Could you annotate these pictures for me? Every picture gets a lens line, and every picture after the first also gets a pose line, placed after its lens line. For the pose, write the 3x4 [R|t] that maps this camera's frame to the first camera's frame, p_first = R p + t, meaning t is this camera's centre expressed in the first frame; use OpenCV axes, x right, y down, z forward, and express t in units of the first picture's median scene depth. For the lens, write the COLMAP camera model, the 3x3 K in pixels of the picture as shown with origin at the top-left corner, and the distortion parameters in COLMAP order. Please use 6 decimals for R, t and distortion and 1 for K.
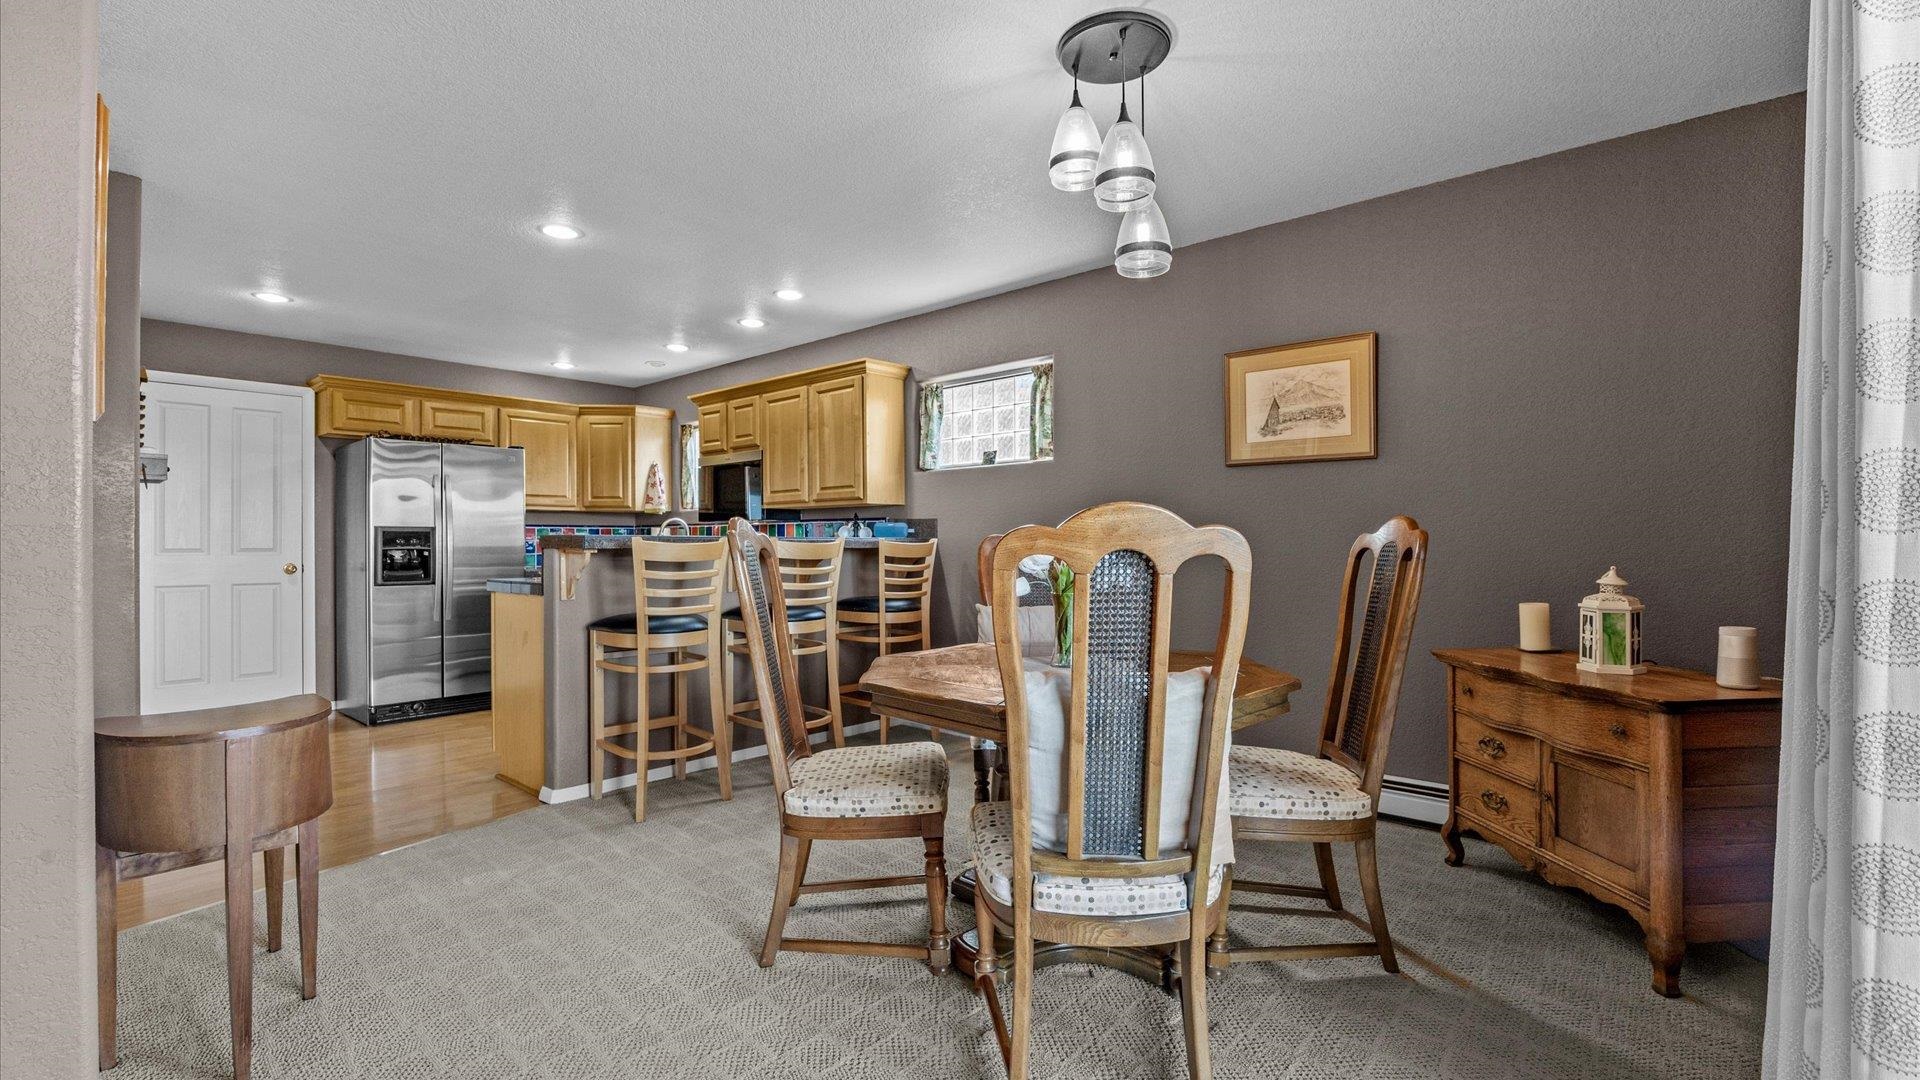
lens RADIAL K [[828.1, 0, 967.4], [0, 828.1, 543.0], [0, 0, 1]] dist [-0.018096, 0.000951]
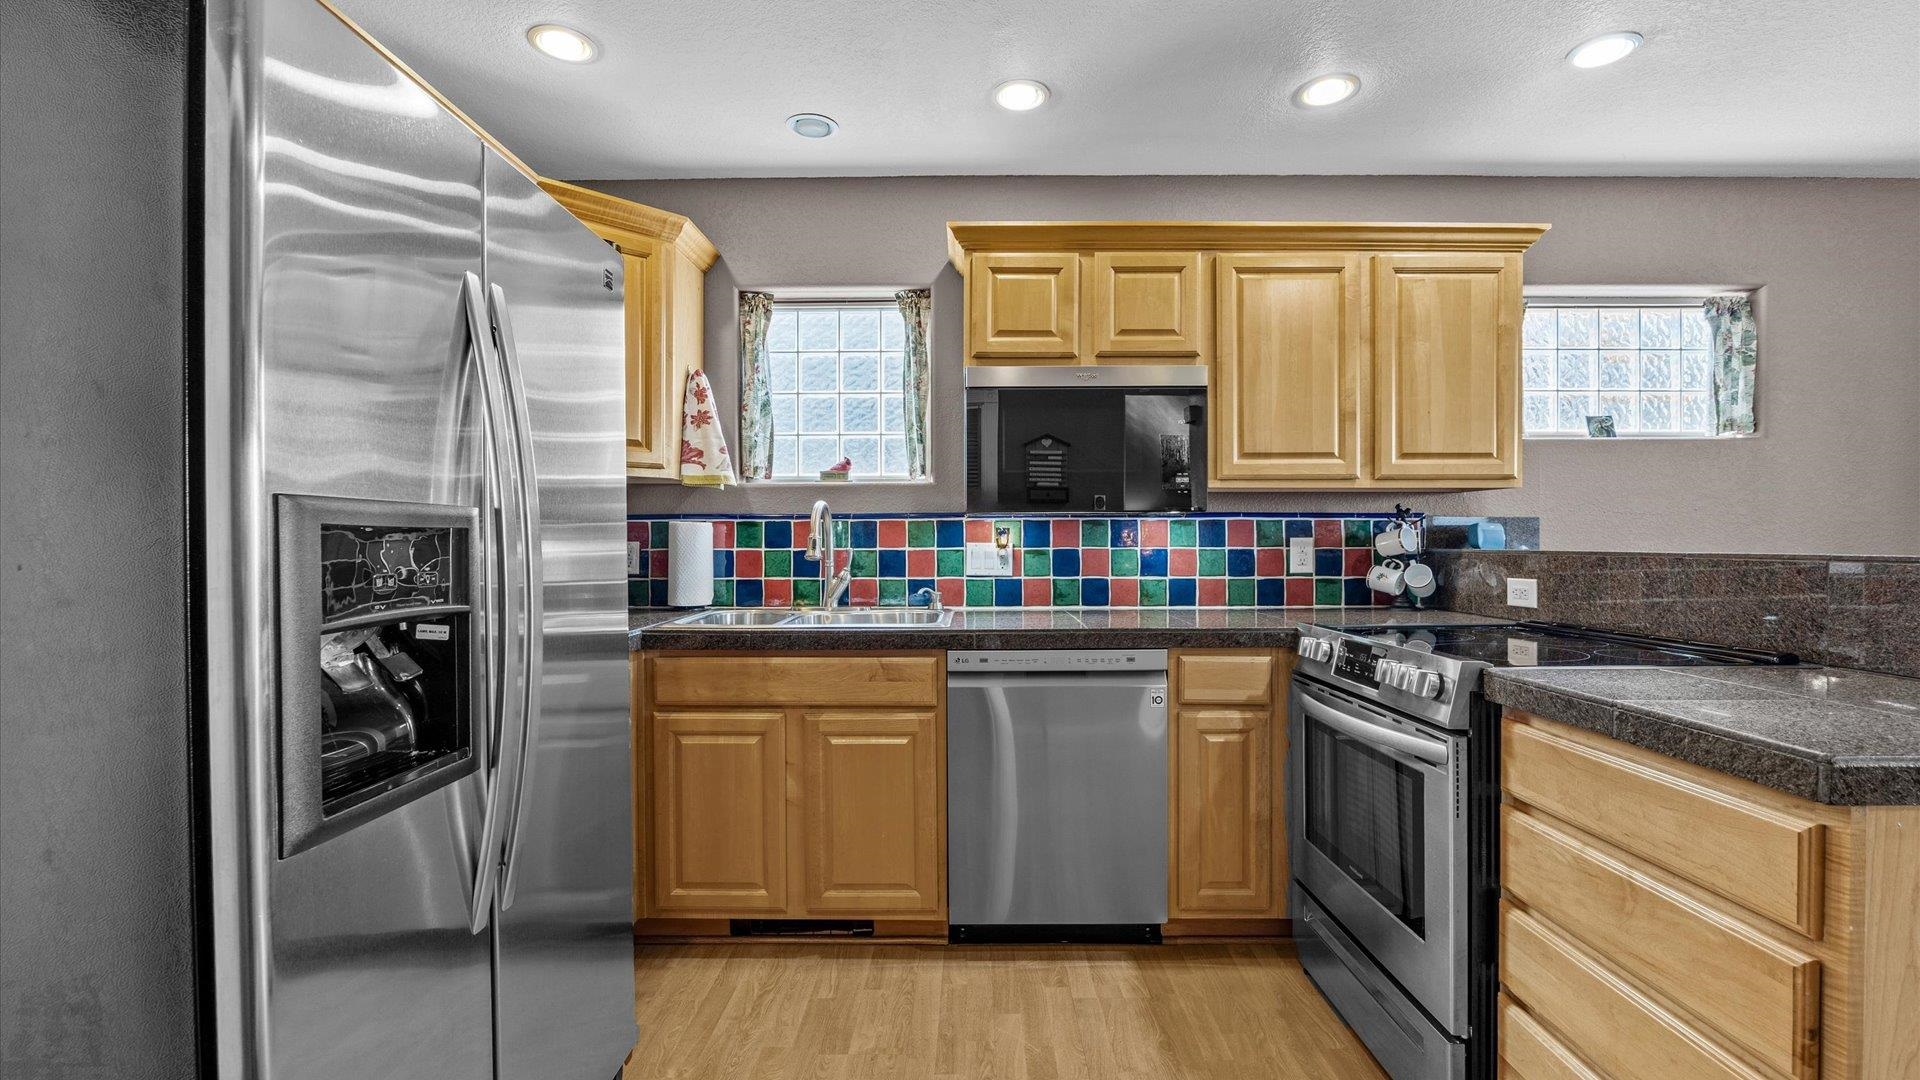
lens RADIAL K [[828.1, 0, 967.4], [0, 828.1, 543.0], [0, 0, 1]] dist [-0.018096, 0.000951]
pose [[0.762118, -0.001793, 0.647435, -0.708746], [-0.000830, 0.999993, 0.003746, -0.012258], [-0.647437, -0.003392, 0.762111, 0.767846]]
